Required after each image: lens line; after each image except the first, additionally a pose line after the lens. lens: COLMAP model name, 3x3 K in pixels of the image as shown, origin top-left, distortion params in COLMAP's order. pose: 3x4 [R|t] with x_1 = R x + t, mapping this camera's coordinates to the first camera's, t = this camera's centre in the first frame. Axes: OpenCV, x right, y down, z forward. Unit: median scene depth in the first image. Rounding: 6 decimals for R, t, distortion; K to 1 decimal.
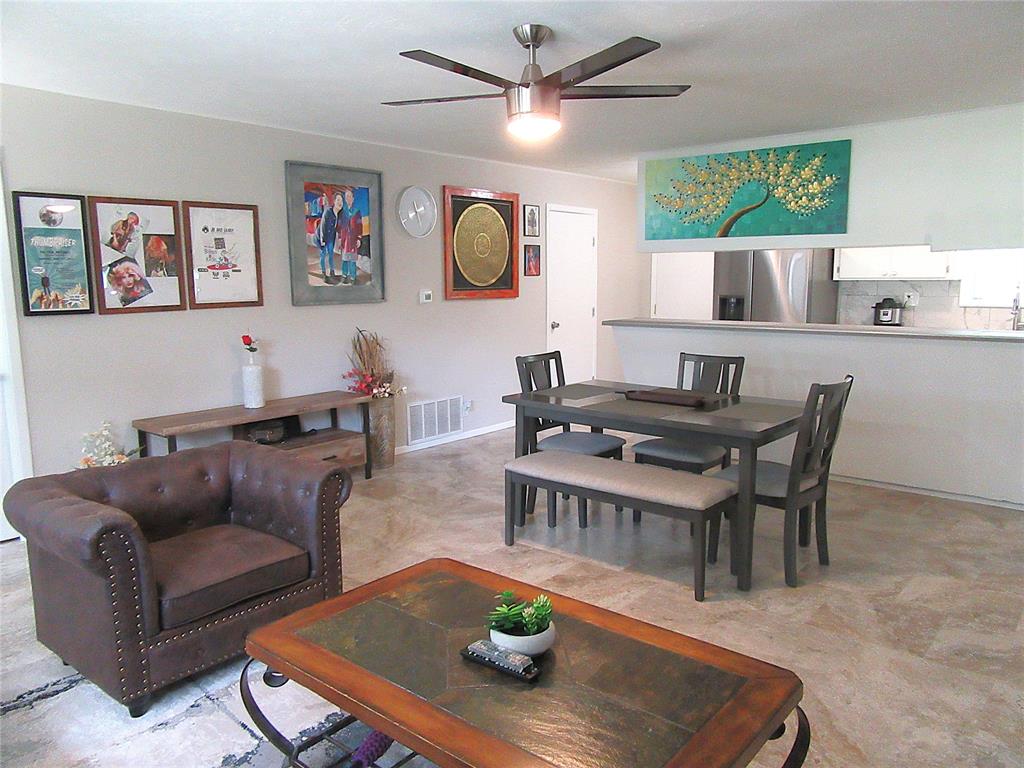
lens RADIAL K [[756.9, 0, 513.1], [0, 756.9, 382.6], [0, 0, 1]] dist [-0.008171, 0.011388]
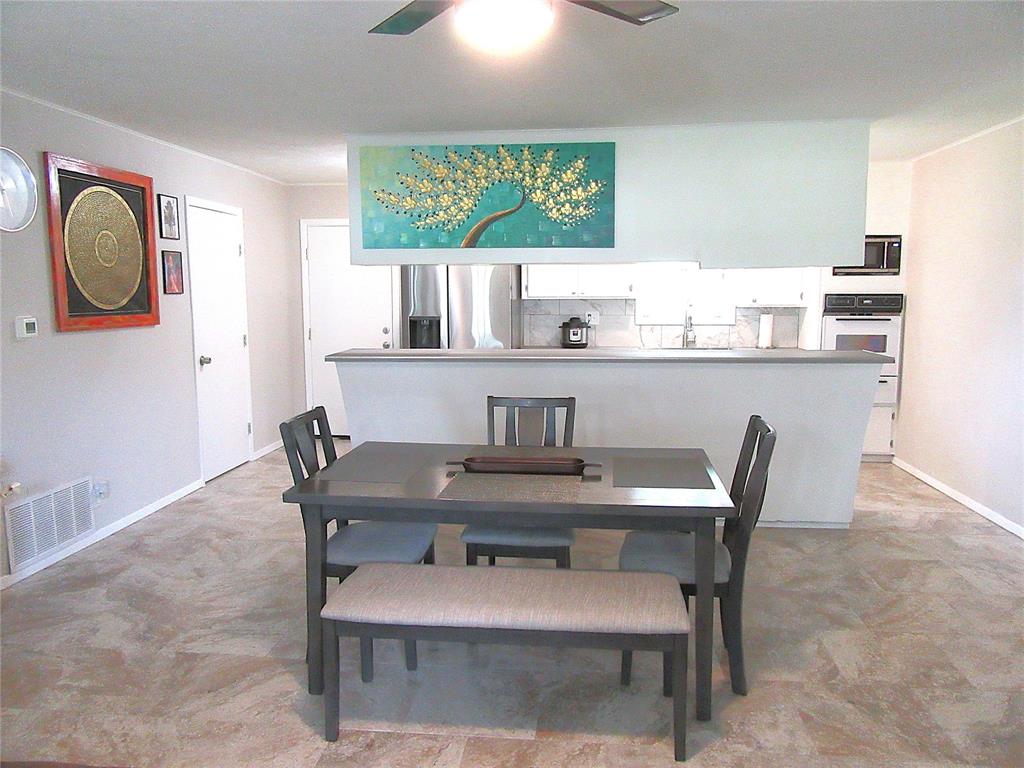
lens RADIAL K [[756.9, 0, 513.1], [0, 756.9, 382.6], [0, 0, 1]] dist [-0.008171, 0.011388]
pose [[0.824779, -0.064713, 0.561740, -0.156213], [0.077386, 0.997000, 0.001233, -0.044755], [-0.560135, 0.042454, 0.827313, 0.307957]]
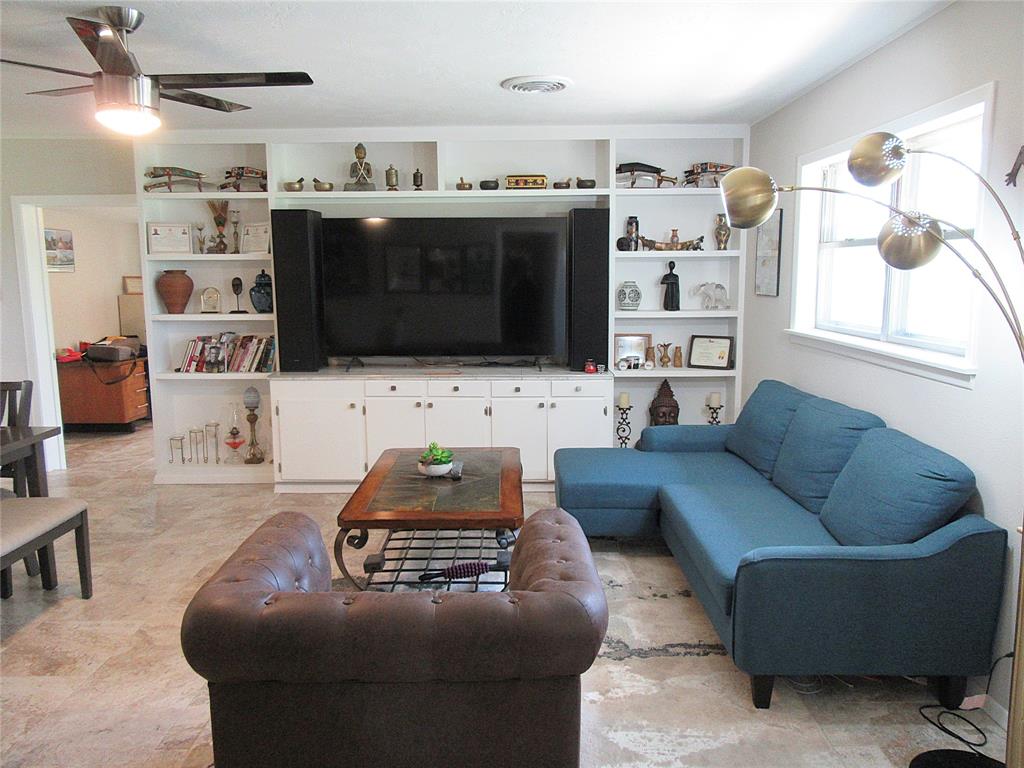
lens RADIAL K [[756.9, 0, 513.1], [0, 756.9, 382.6], [0, 0, 1]] dist [-0.008171, 0.011388]
pose [[-0.644012, -0.096812, 0.758865, -0.547545], [0.117366, 0.967714, 0.223058, -0.097468], [-0.755959, 0.232717, -0.611857, 0.702235]]
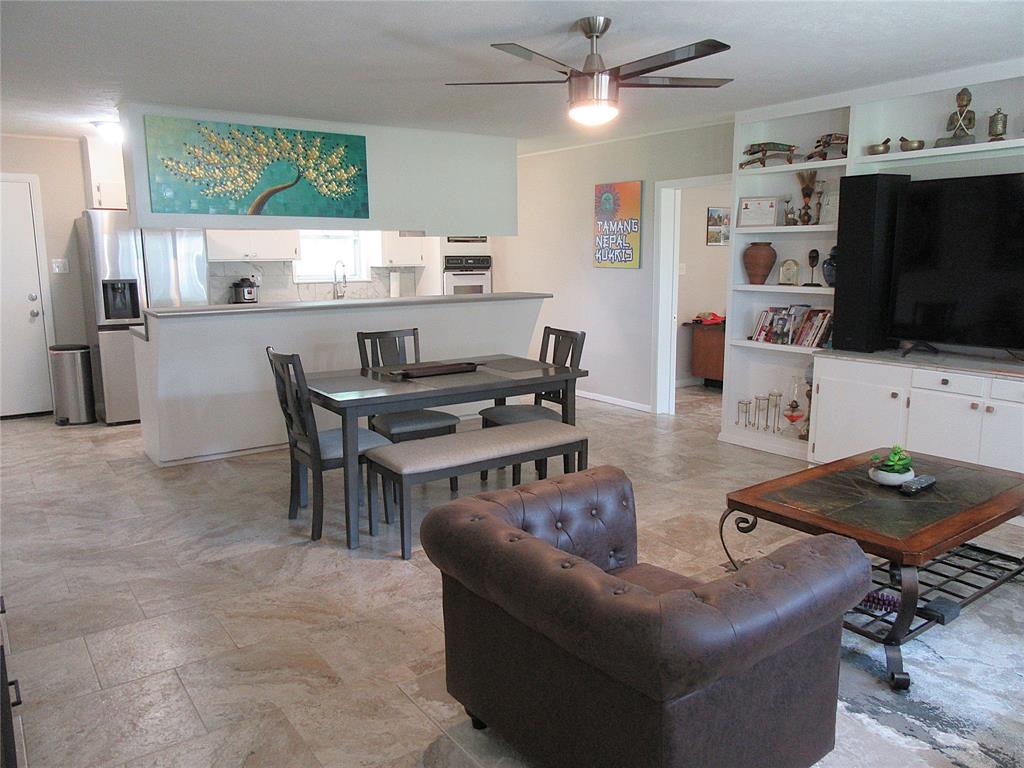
lens RADIAL K [[756.9, 0, 513.1], [0, 756.9, 382.6], [0, 0, 1]] dist [-0.008171, 0.011388]
pose [[0.236431, -0.157854, 0.958740, -0.597882], [0.140822, 0.981864, 0.126934, -0.062014], [-0.961389, 0.105000, 0.254373, 0.480013]]
